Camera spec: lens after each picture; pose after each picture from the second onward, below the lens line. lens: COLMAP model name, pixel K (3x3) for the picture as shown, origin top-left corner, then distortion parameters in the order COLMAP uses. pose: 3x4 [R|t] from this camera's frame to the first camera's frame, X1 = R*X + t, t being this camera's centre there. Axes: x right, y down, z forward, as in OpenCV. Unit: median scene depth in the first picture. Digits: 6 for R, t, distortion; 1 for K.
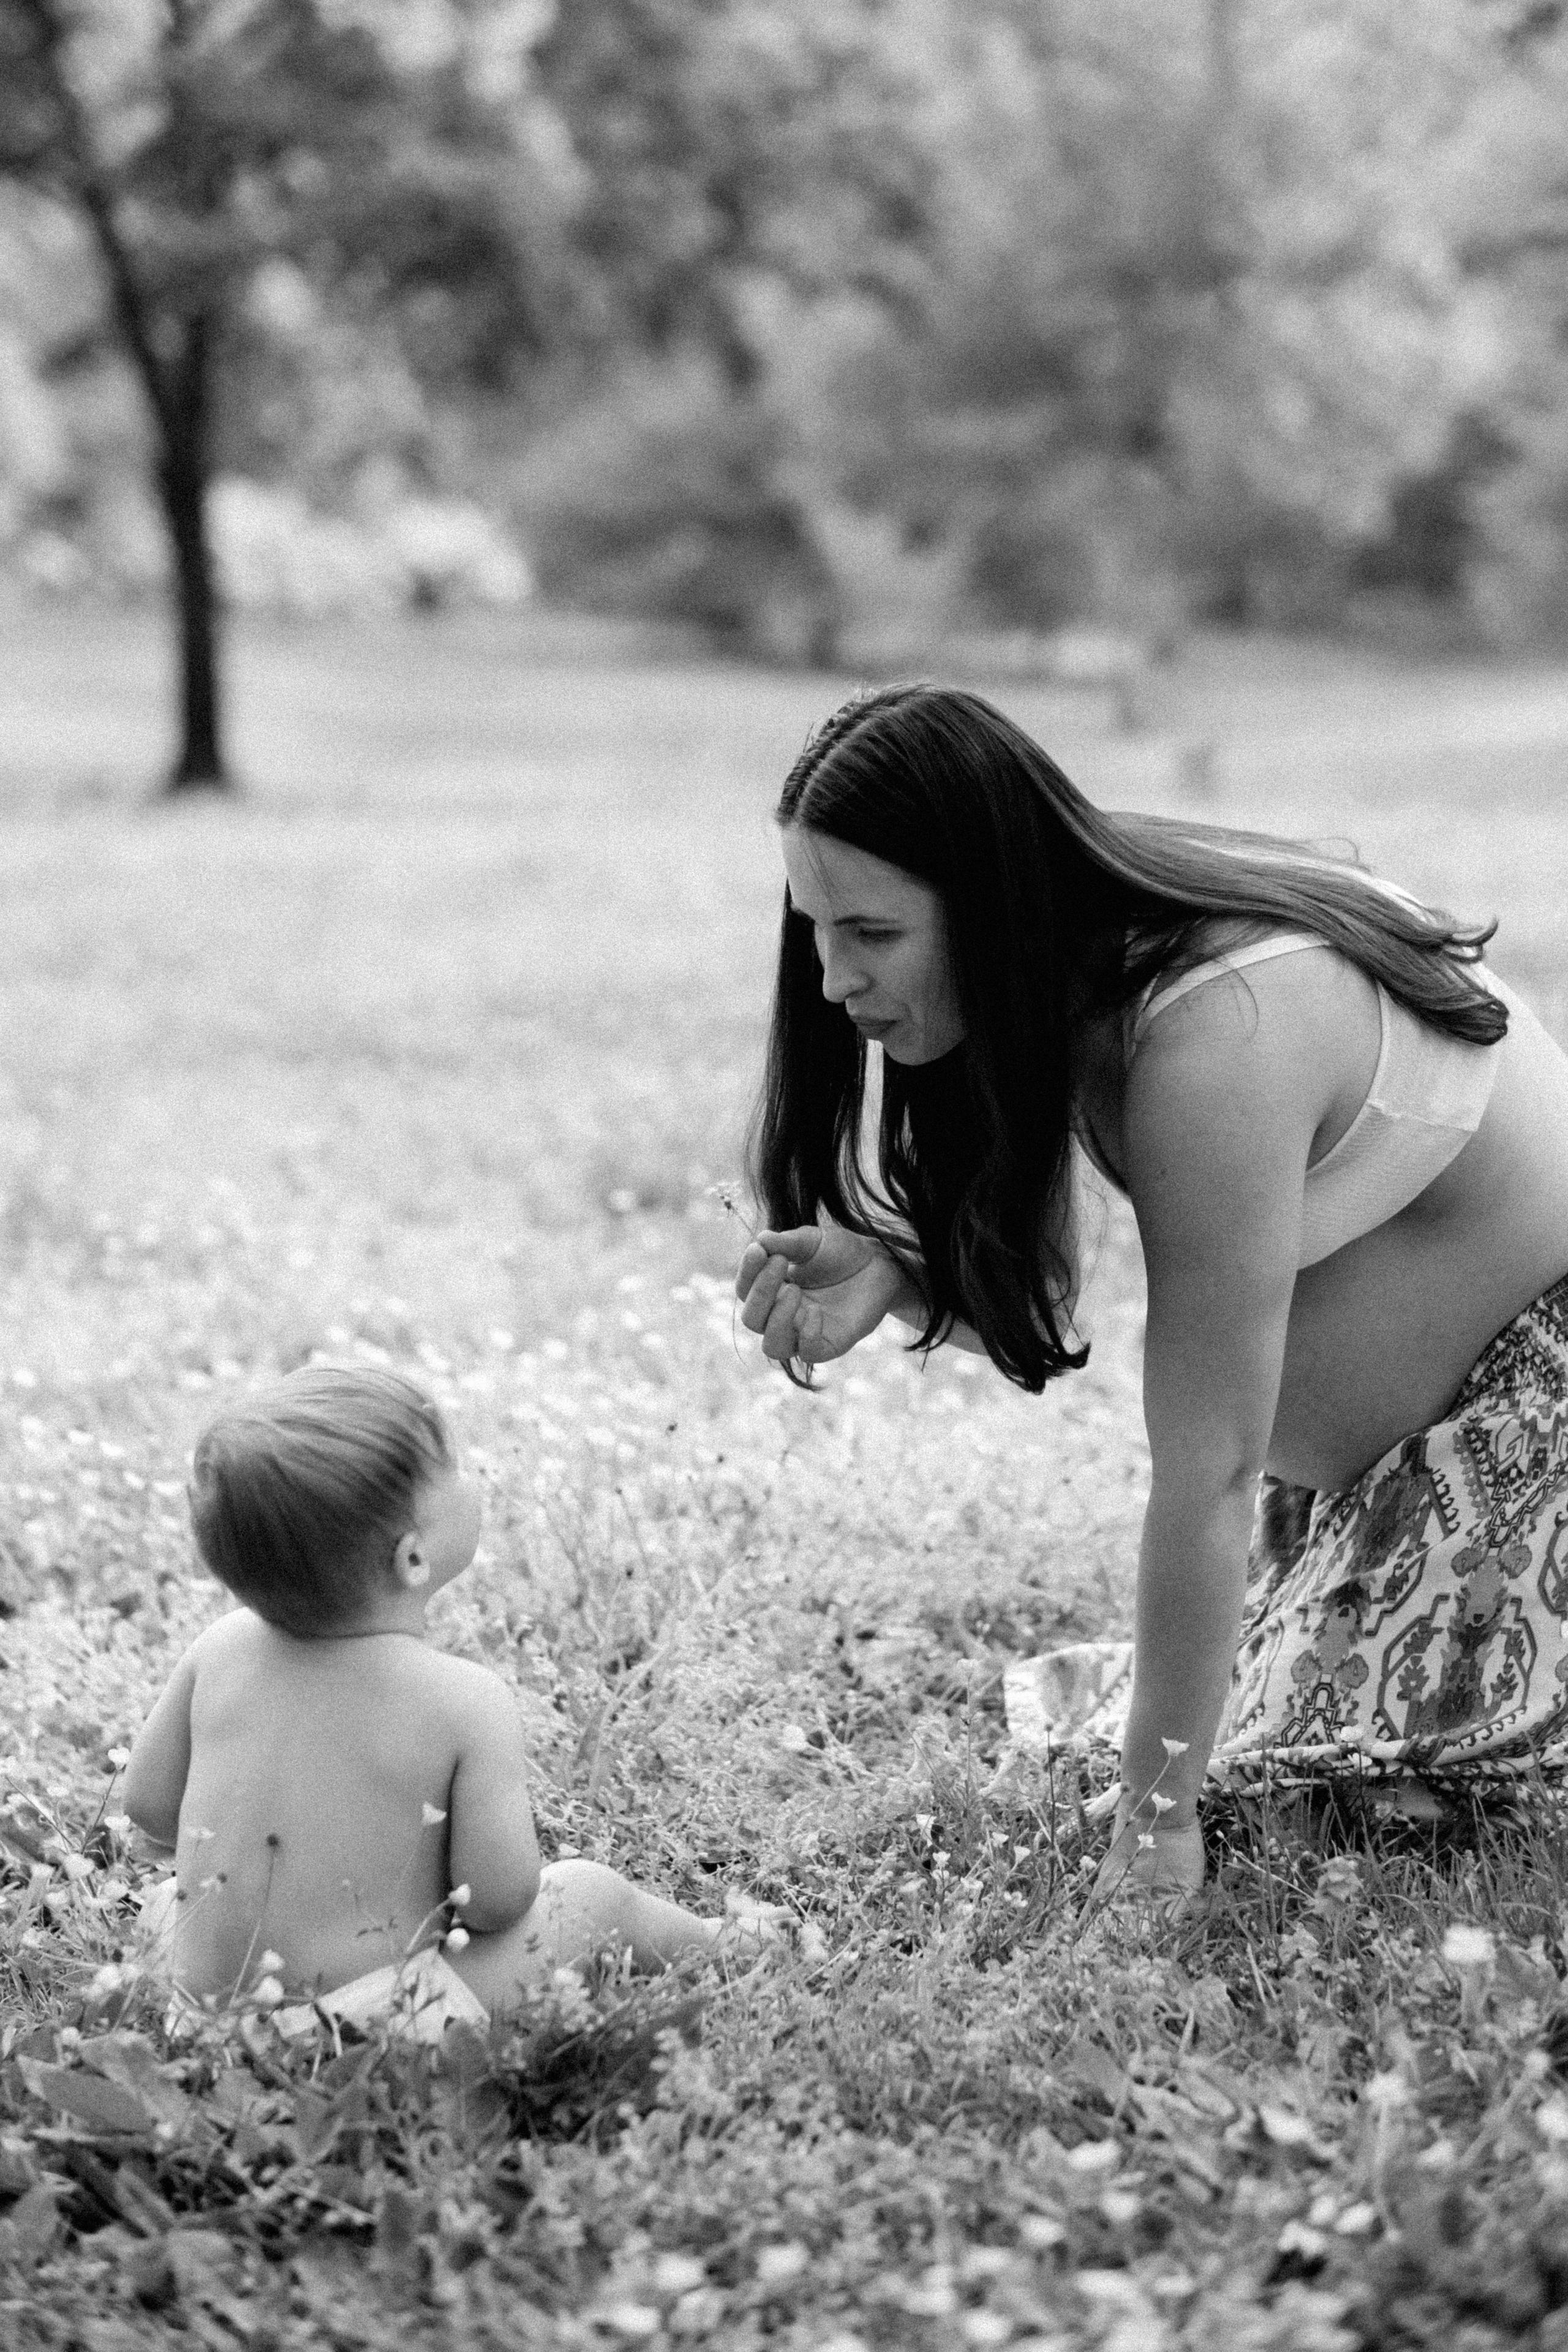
lens RADIAL K [[5625.8, 0, 892.0], [0, 5625.8, 1176.4], [0, 0, 1]] dist [0.051180, -0.247063]
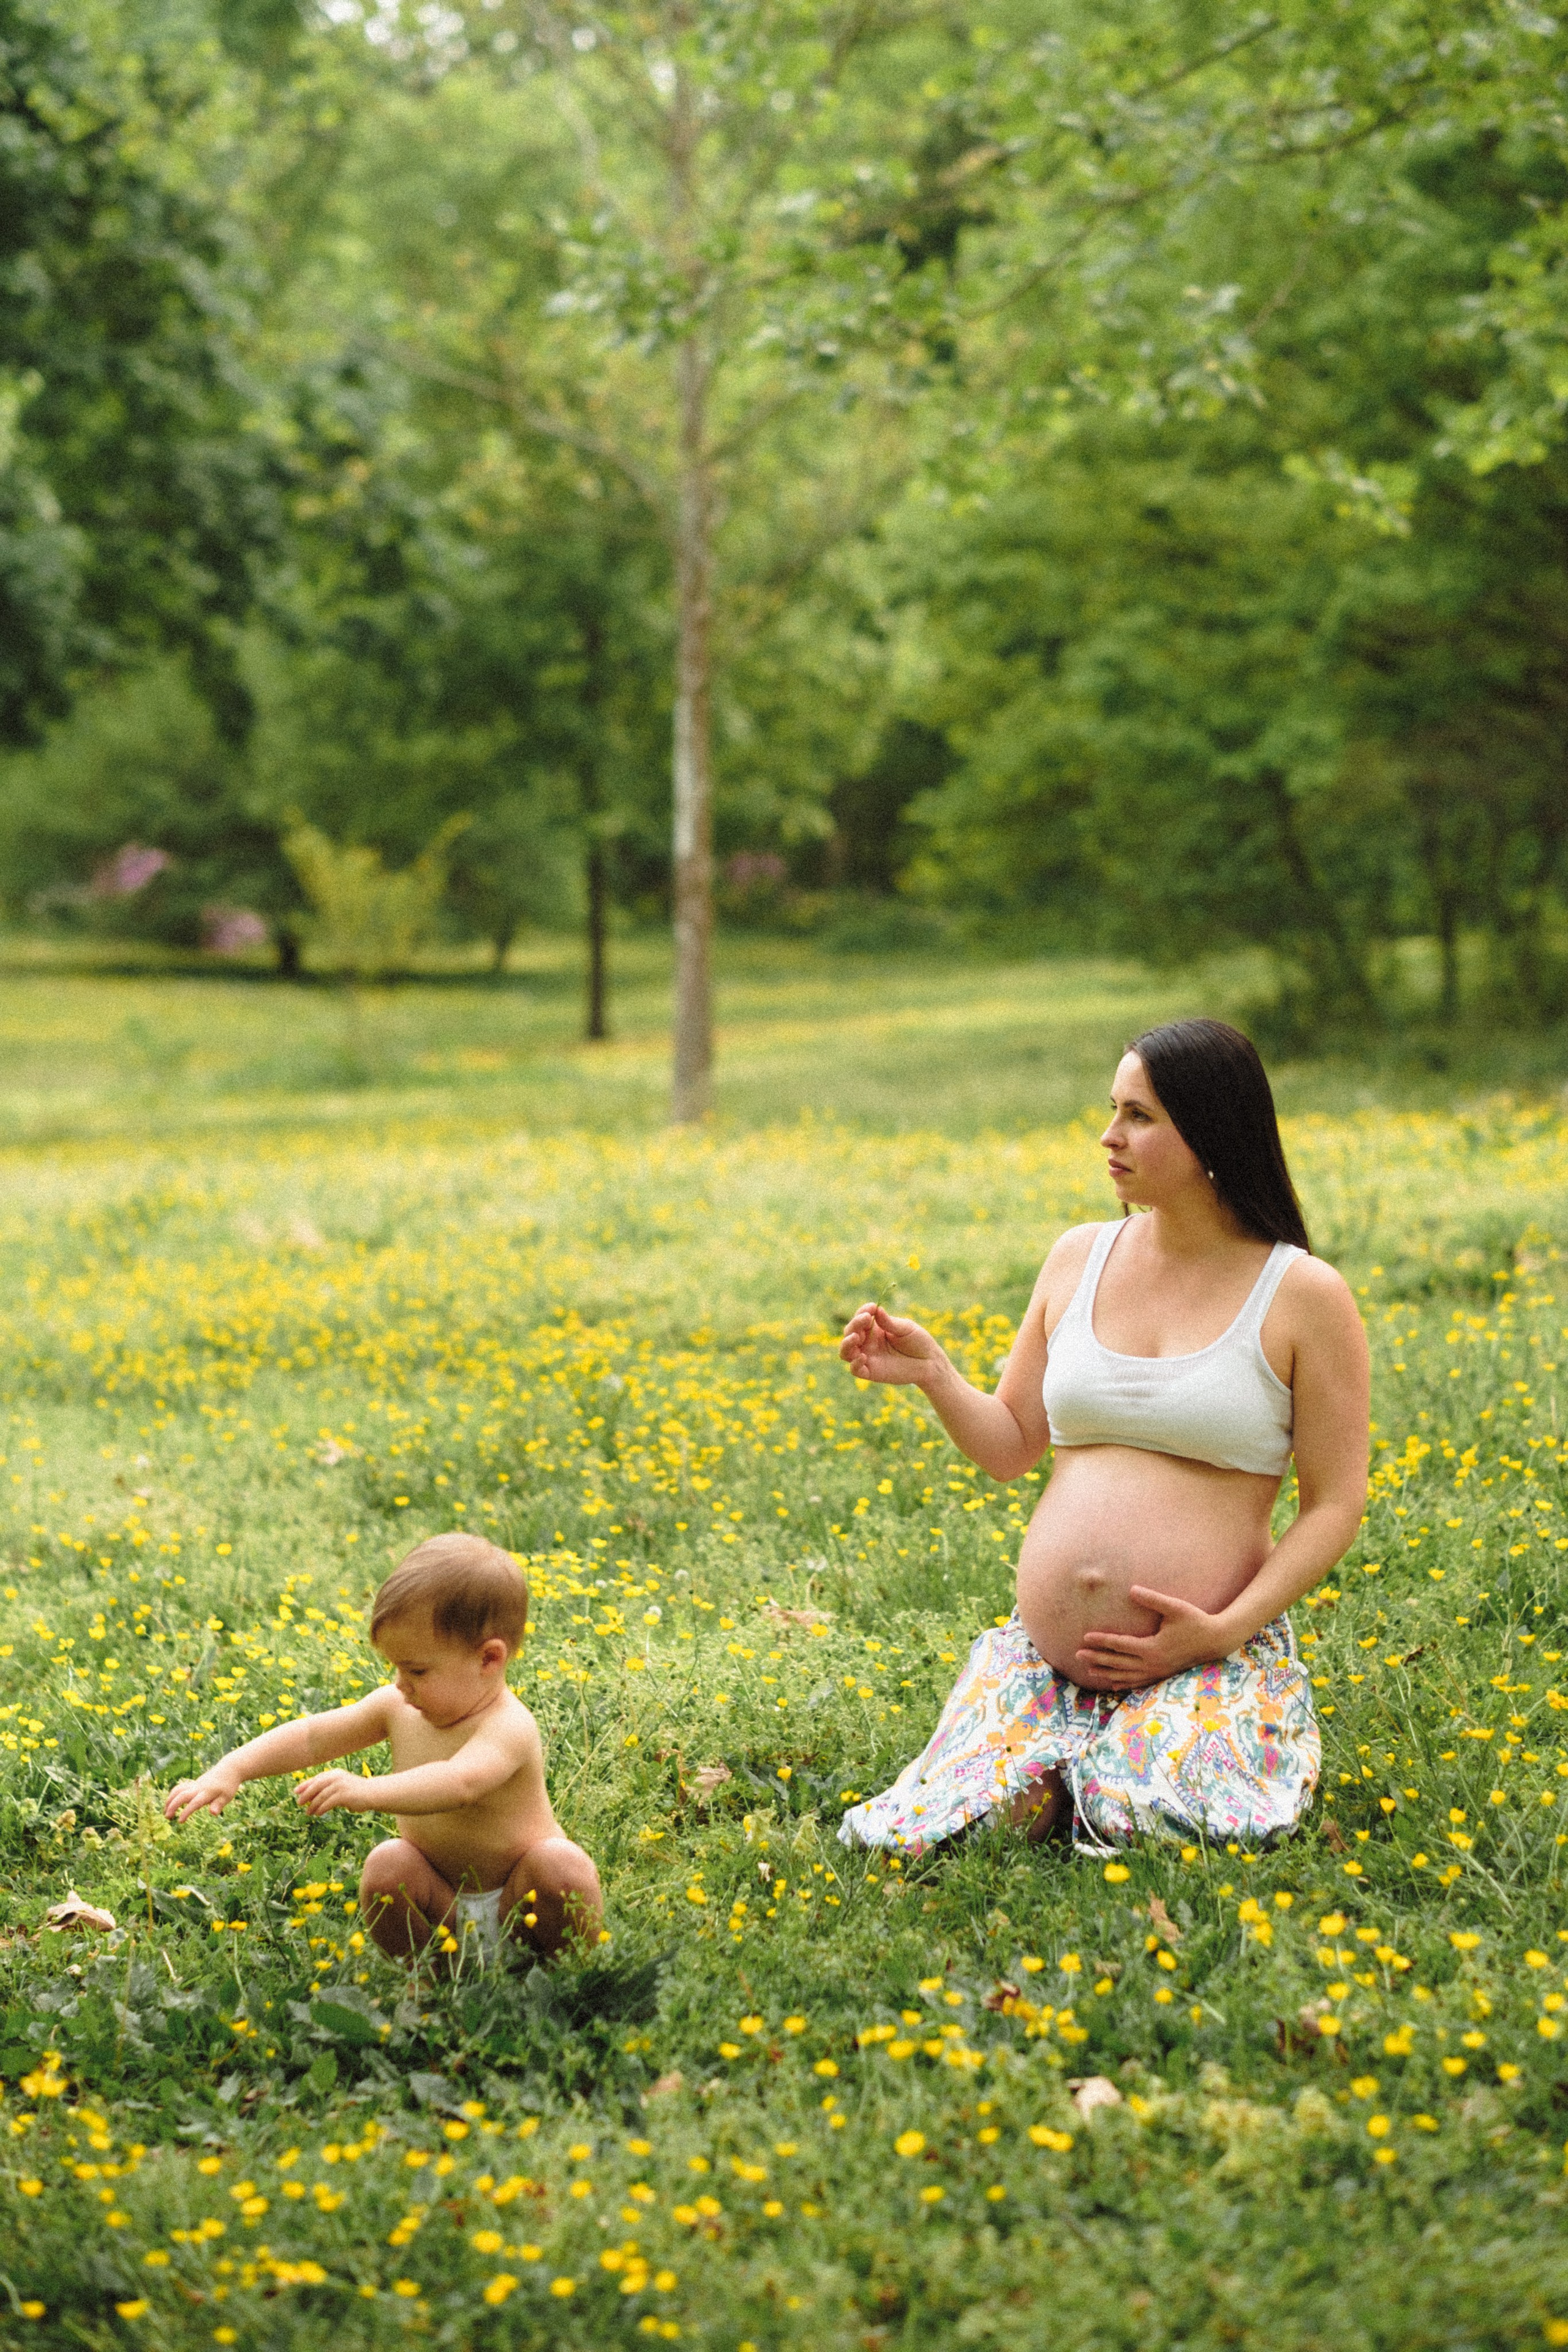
lens RADIAL K [[5662.3, 0, 784.0], [0, 5662.3, 1176.0], [0, 0, 1]] dist [0.050669, -0.883697]
pose [[0.996348, -0.029908, 0.079981, -0.044211], [0.033890, 0.998228, -0.048901, -0.002869], [-0.078377, 0.051433, 0.995596, -0.259210]]
